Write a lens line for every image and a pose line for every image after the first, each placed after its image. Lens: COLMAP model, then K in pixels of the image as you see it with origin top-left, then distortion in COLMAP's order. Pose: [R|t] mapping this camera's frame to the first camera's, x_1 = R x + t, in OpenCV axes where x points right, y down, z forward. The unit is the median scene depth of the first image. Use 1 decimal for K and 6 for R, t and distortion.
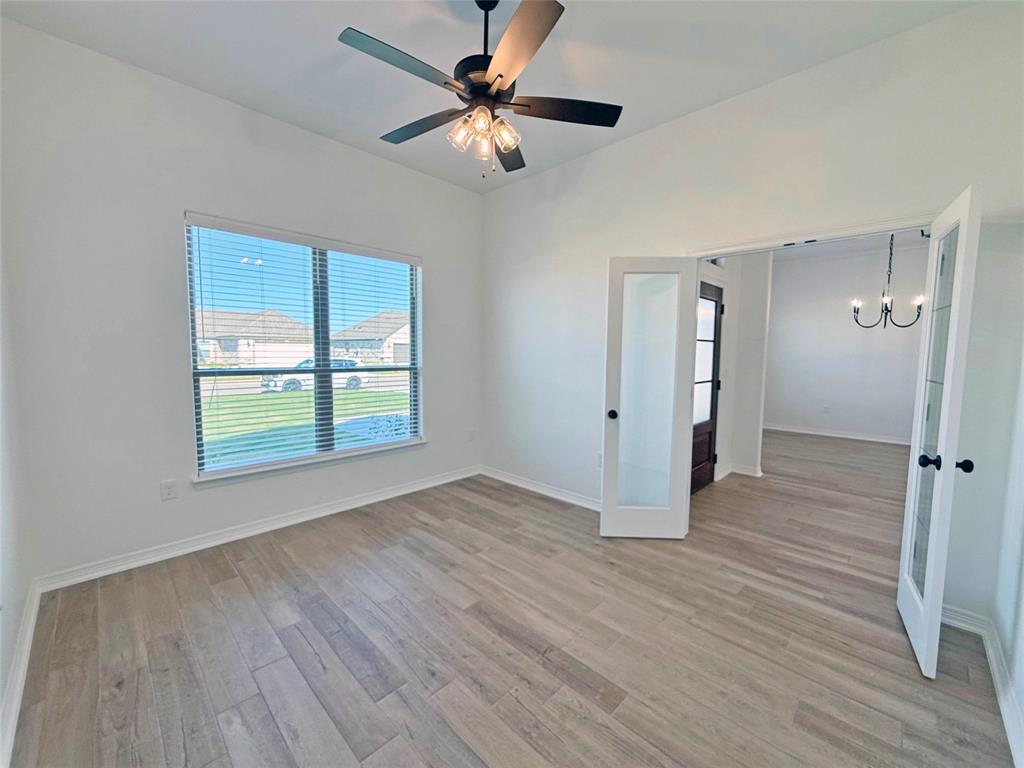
lens RADIAL K [[419.9, 0, 512.0], [0, 419.9, 384.0], [0, 0, 1]] dist [-0.001008, -0.000188]
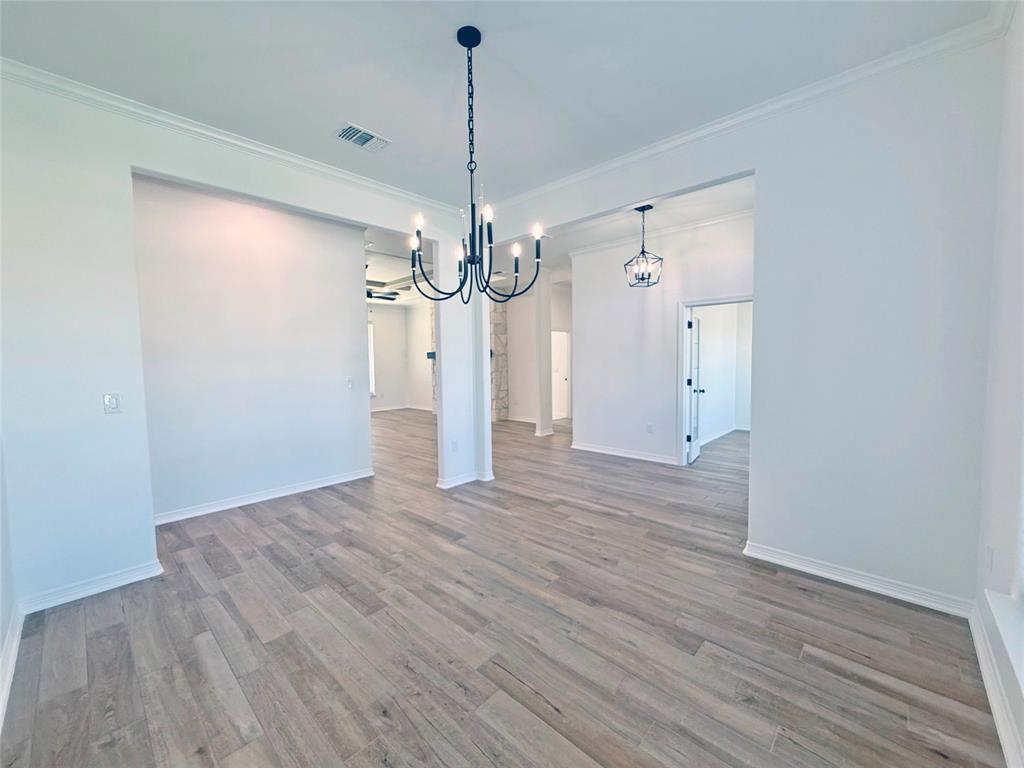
lens RADIAL K [[408.2, 0, 510.7], [0, 408.2, 383.6], [0, 0, 1]] dist [-0.000314, -0.000157]
pose [[-0.999937, 0.002710, -0.010848, 1.028349], [0.001190, 0.990476, 0.137678, -0.129379], [0.011118, 0.137656, -0.990418, 1.690253]]
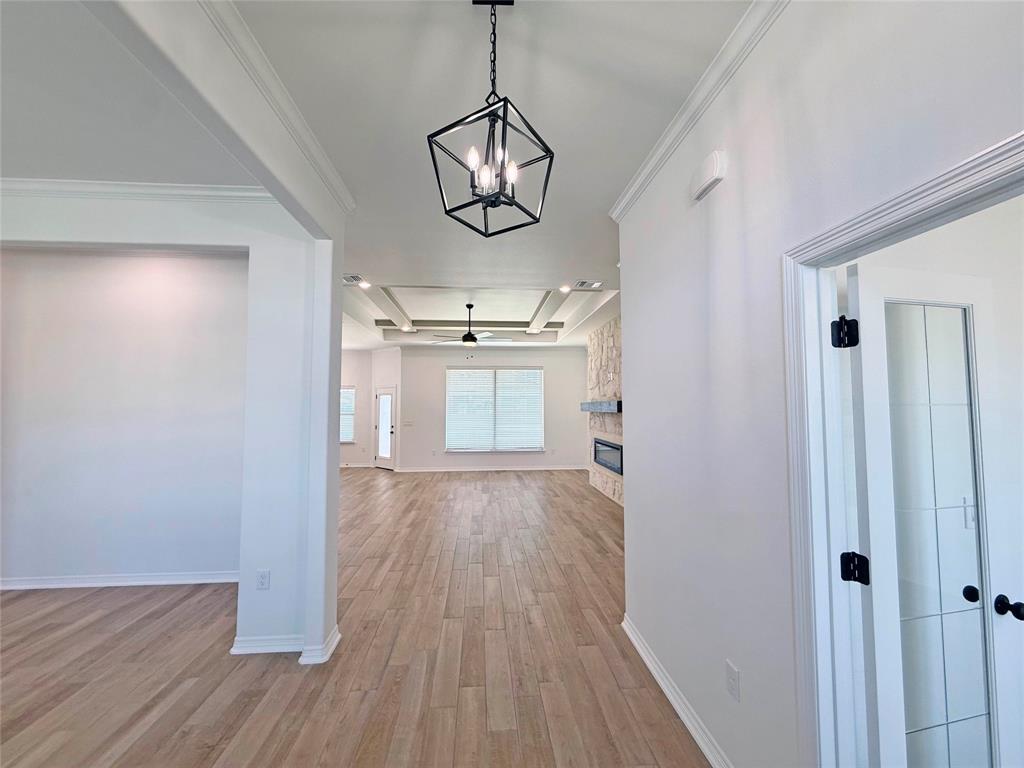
lens RADIAL K [[408.2, 0, 510.7], [0, 408.2, 383.6], [0, 0, 1]] dist [-0.000314, -0.000157]
pose [[-0.742340, 0.023013, 0.669628, 0.474593], [0.046077, 0.998797, 0.016756, -0.114377], [-0.668437, 0.043293, -0.742508, 0.872050]]
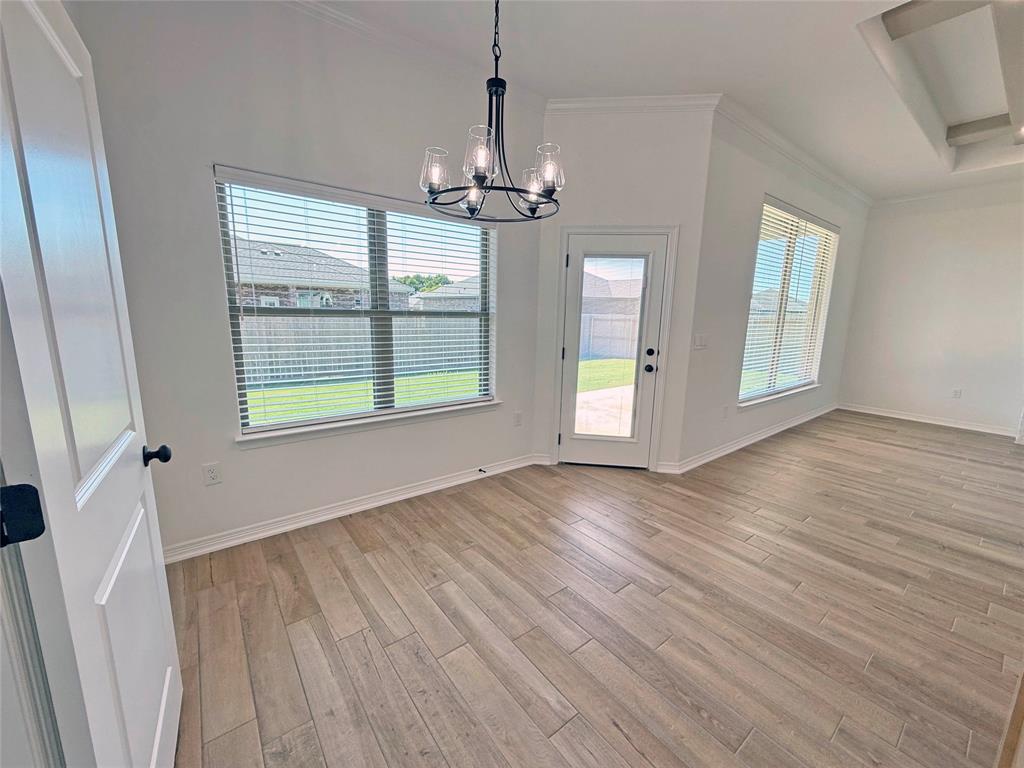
lens RADIAL K [[408.2, 0, 510.7], [0, 408.2, 383.6], [0, 0, 1]] dist [-0.000314, -0.000157]
pose [[-0.988138, -0.062765, 0.140157, 2.656196], [-0.025161, 0.966502, 0.255424, -0.001462], [-0.151494, 0.248868, -0.956616, 0.443520]]
